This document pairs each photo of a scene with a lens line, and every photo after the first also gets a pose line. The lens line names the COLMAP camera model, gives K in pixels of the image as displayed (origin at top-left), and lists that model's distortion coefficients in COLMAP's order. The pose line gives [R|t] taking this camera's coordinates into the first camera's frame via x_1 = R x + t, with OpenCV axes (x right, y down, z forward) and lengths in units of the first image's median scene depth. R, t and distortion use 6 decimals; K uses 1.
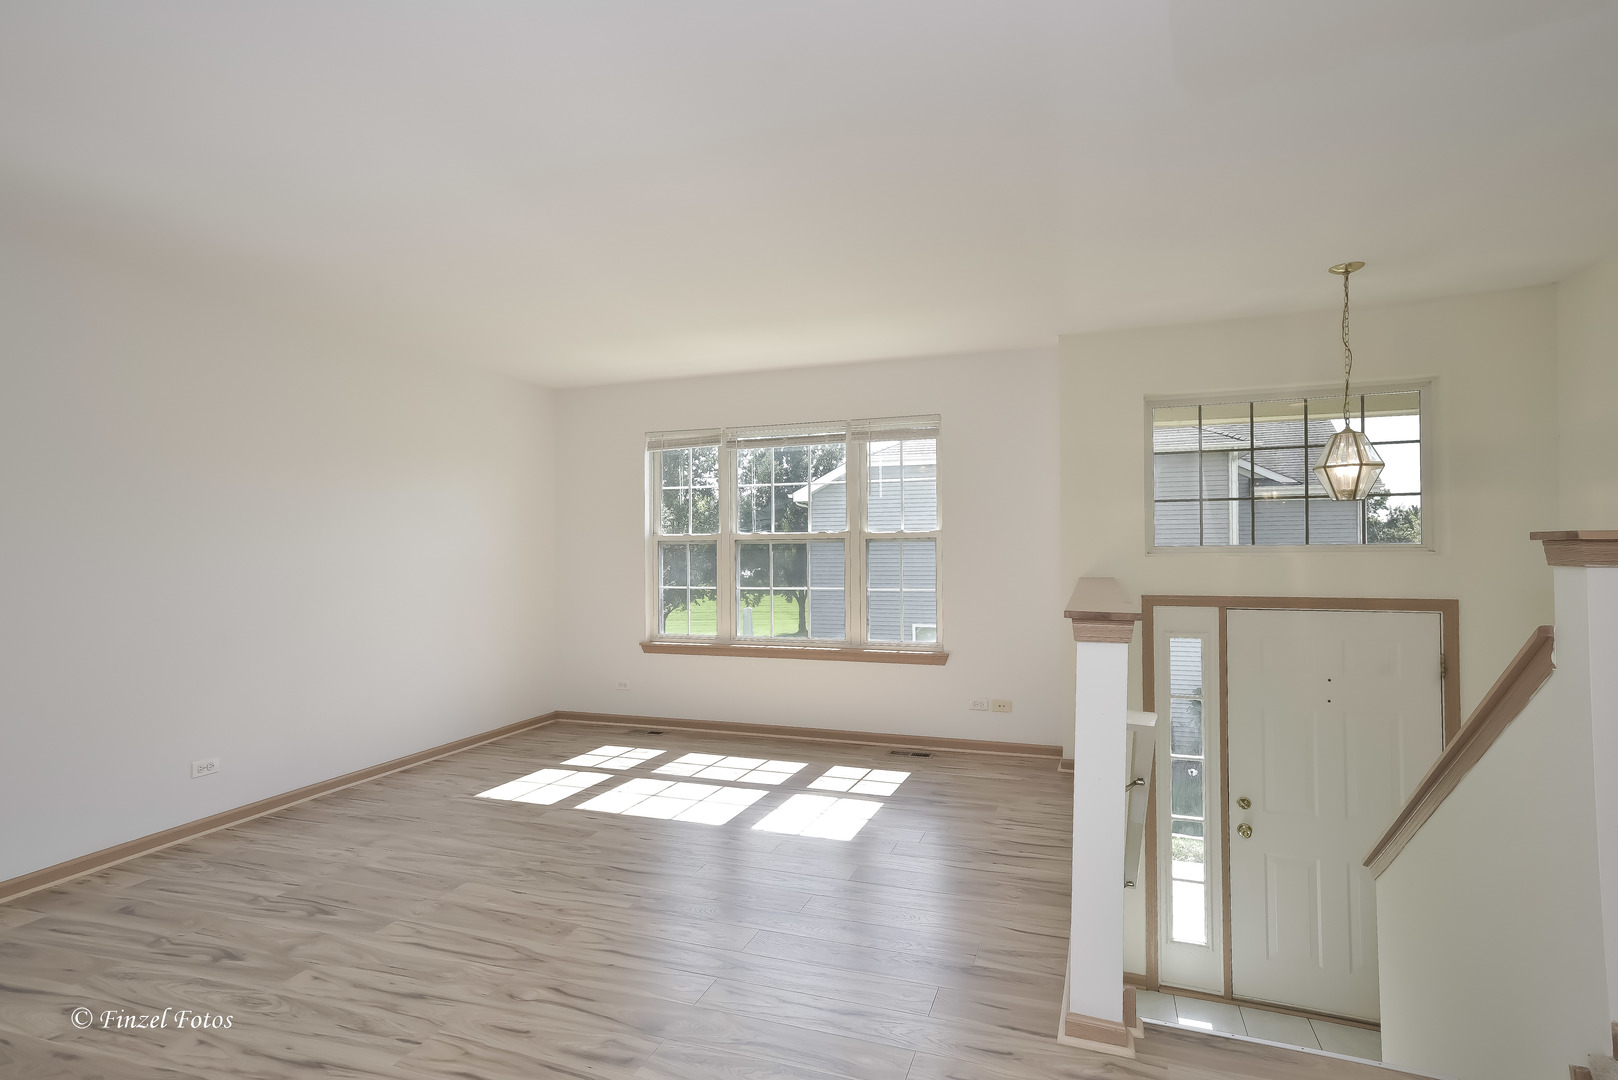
lens RADIAL K [[869.8, 0, 796.6], [0, 869.8, 539.3], [0, 0, 1]] dist [0.006087, 0.003354]
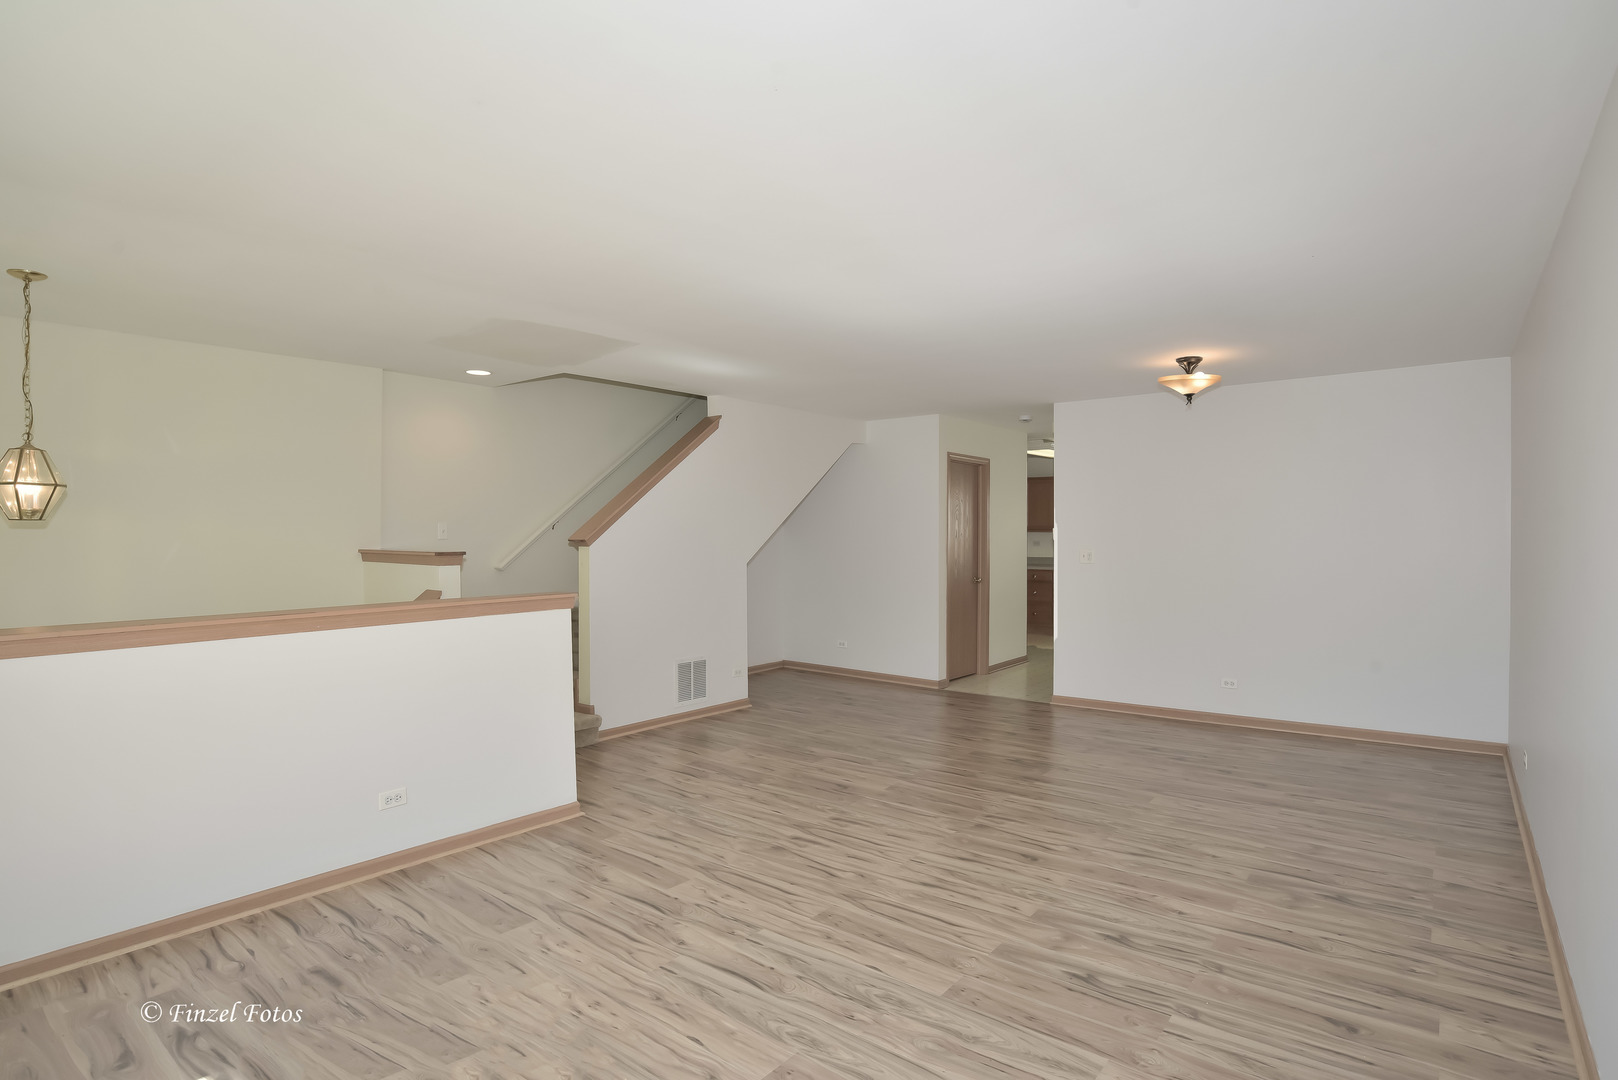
lens RADIAL K [[869.8, 0, 808.7], [0, 869.8, 538.9], [0, 0, 1]] dist [0.006087, 0.003354]
pose [[-0.956399, 0.001145, 0.292060, -0.516876], [0.000052, 0.999993, -0.003750, -0.022923], [-0.292062, -0.003571, -0.956393, 1.873982]]
